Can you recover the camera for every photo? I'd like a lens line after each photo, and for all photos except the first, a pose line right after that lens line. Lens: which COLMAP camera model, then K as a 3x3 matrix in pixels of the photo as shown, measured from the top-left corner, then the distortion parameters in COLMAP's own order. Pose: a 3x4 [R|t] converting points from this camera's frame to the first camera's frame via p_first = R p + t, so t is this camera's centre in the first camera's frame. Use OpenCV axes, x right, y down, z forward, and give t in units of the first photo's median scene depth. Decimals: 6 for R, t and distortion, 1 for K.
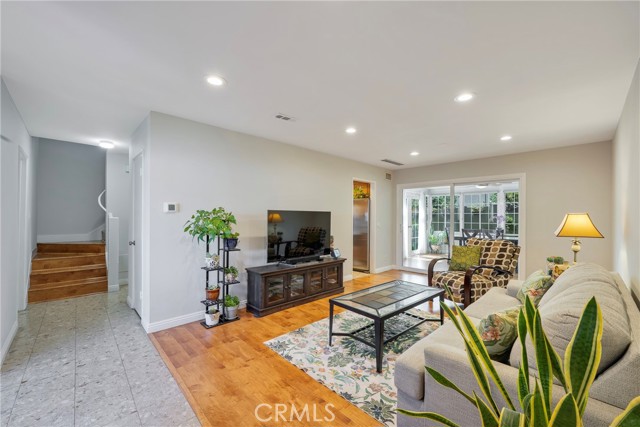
lens RADIAL K [[259.4, 0, 318.2], [0, 259.4, 216.5], [0, 0, 1]] dist [0.000096, -0.000007]
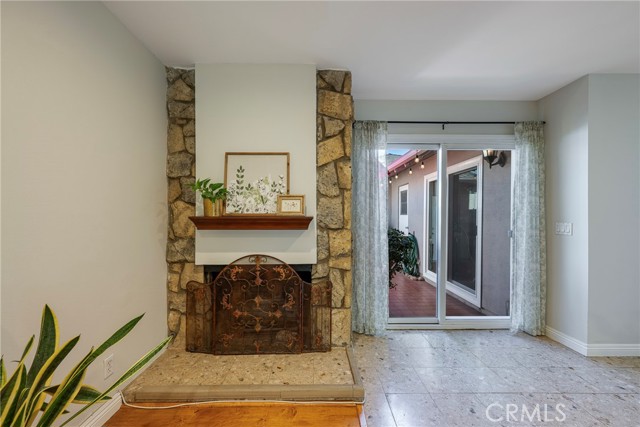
lens RADIAL K [[259.4, 0, 318.2], [0, 259.4, 216.5], [0, 0, 1]] dist [0.000096, -0.000007]
pose [[-0.677294, -0.001749, -0.735711, 0.259332], [-0.007645, 0.999960, 0.004660, 0.033740], [0.735673, 0.008780, -0.677280, 0.815622]]
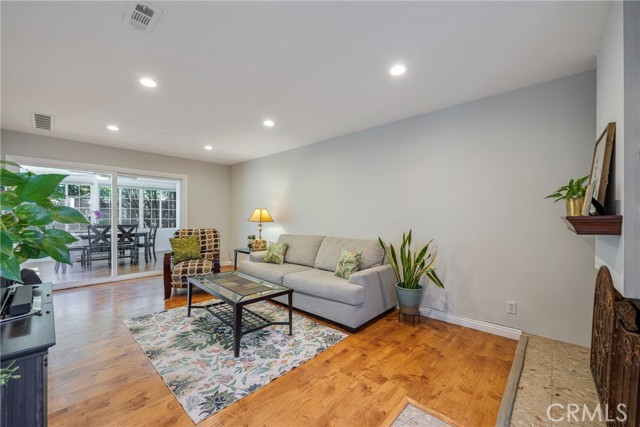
lens RADIAL K [[259.4, 0, 318.2], [0, 259.4, 216.5], [0, 0, 1]] dist [0.000096, -0.000007]
pose [[-0.071183, -0.006116, 0.997445, -0.879637], [0.000615, 0.999981, 0.006175, 0.036044], [-0.997463, 0.001053, -0.071178, 0.859143]]
